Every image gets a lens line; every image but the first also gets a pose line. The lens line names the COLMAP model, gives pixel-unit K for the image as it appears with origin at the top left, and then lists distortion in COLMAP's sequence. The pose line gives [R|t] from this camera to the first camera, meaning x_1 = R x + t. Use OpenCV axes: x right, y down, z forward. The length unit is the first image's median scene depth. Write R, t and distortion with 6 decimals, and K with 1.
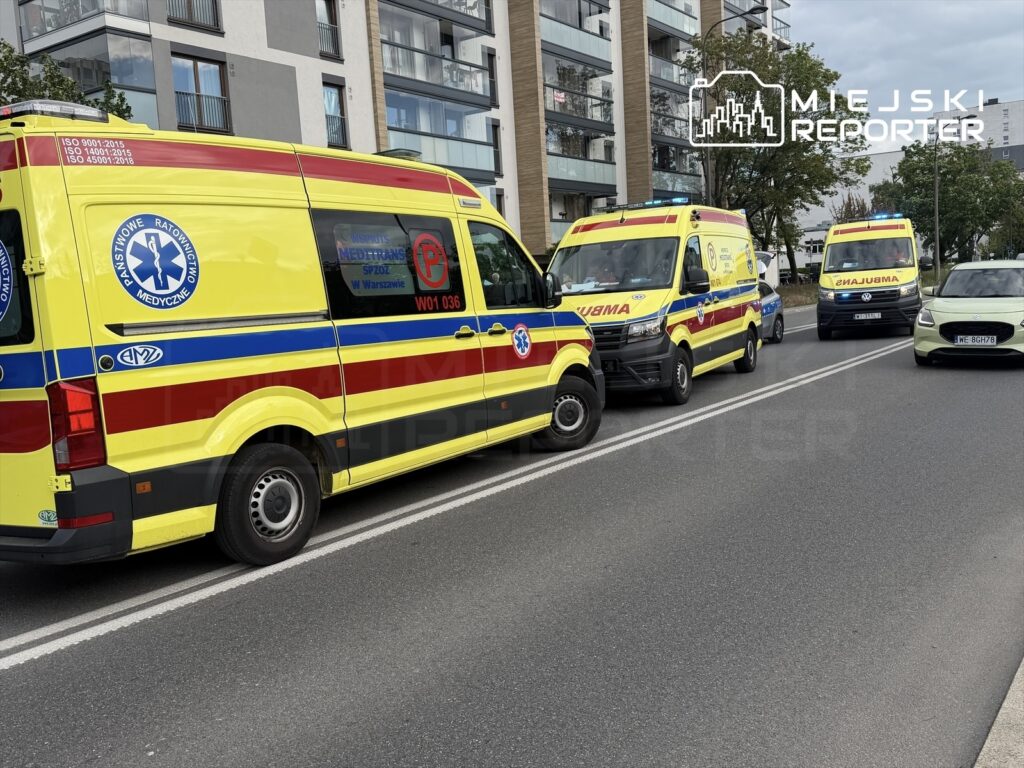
lens RADIAL K [[947.0, 0, 512.0], [0, 947.0, 384.0], [0, 0, 1]] dist [0.166962, -0.333457]
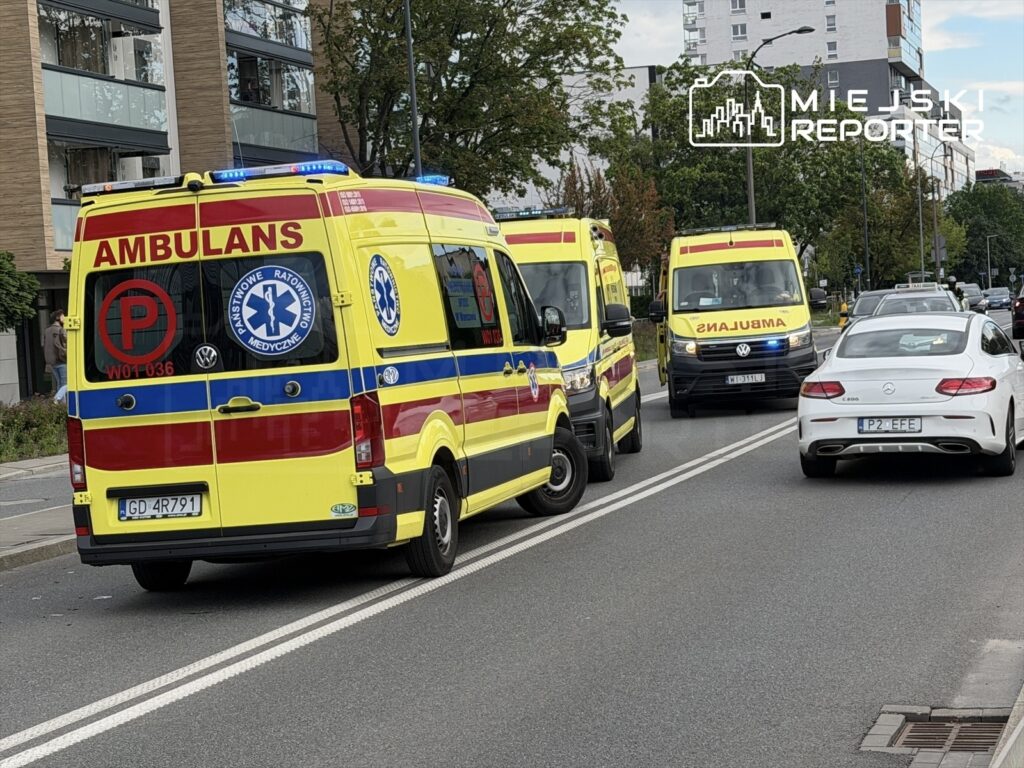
lens RADIAL K [[2268.5, 0, 512.0], [0, 2268.5, 384.0], [0, 0, 1]] dist [0.028489, 0.487112]
pose [[0.946365, -0.004461, 0.323068, -0.662202], [0.031705, 0.996361, -0.079117, 0.118244], [-0.321539, 0.085117, 0.943063, -0.953490]]
